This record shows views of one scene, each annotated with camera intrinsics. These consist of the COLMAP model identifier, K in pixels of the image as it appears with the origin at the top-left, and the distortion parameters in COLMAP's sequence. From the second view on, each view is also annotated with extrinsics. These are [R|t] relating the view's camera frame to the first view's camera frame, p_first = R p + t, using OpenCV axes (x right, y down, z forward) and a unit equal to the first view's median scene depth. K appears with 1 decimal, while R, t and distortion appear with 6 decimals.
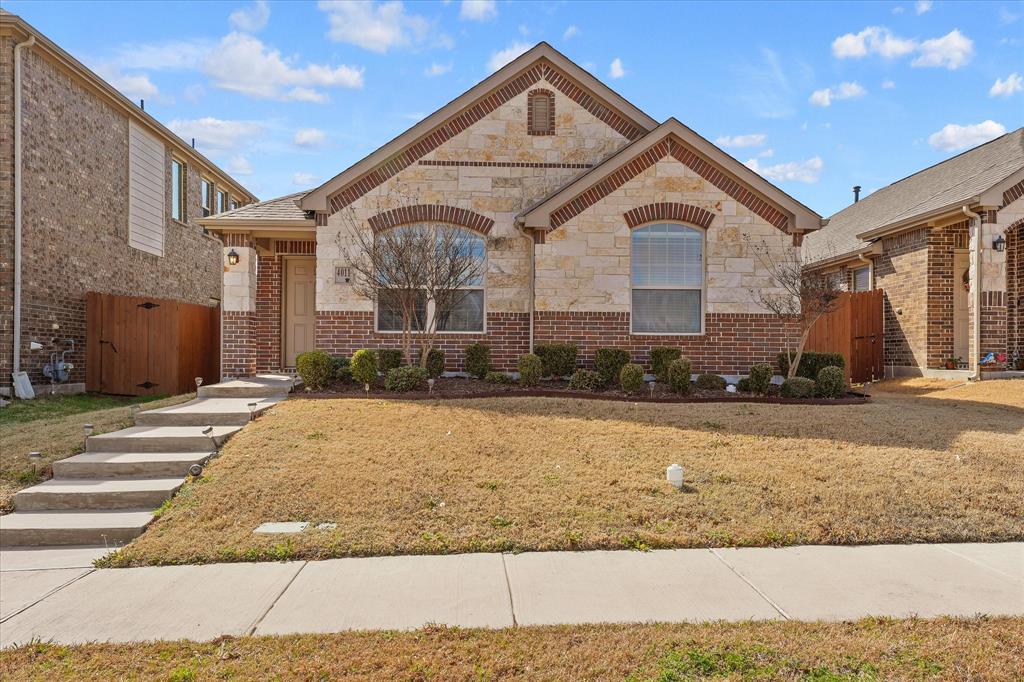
lens RADIAL K [[764.0, 0, 512.0], [0, 764.0, 341.0], [0, 0, 1]] dist [0.042292, 0.002582]
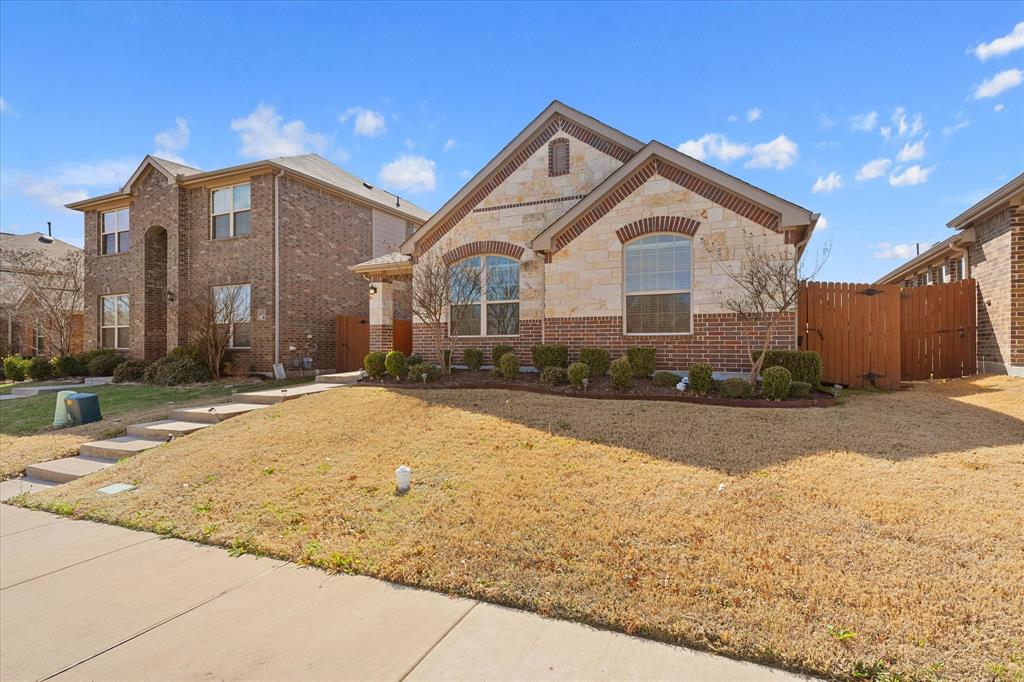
lens RADIAL K [[513.0, 0, 512.0], [0, 513.0, 341.0], [0, 0, 1]] dist [0.001758, -0.000831]
pose [[0.874148, -0.013130, -0.485482, 0.375298], [0.017726, 0.999831, 0.004876, -0.006565], [0.485336, -0.012868, 0.874233, 0.237644]]
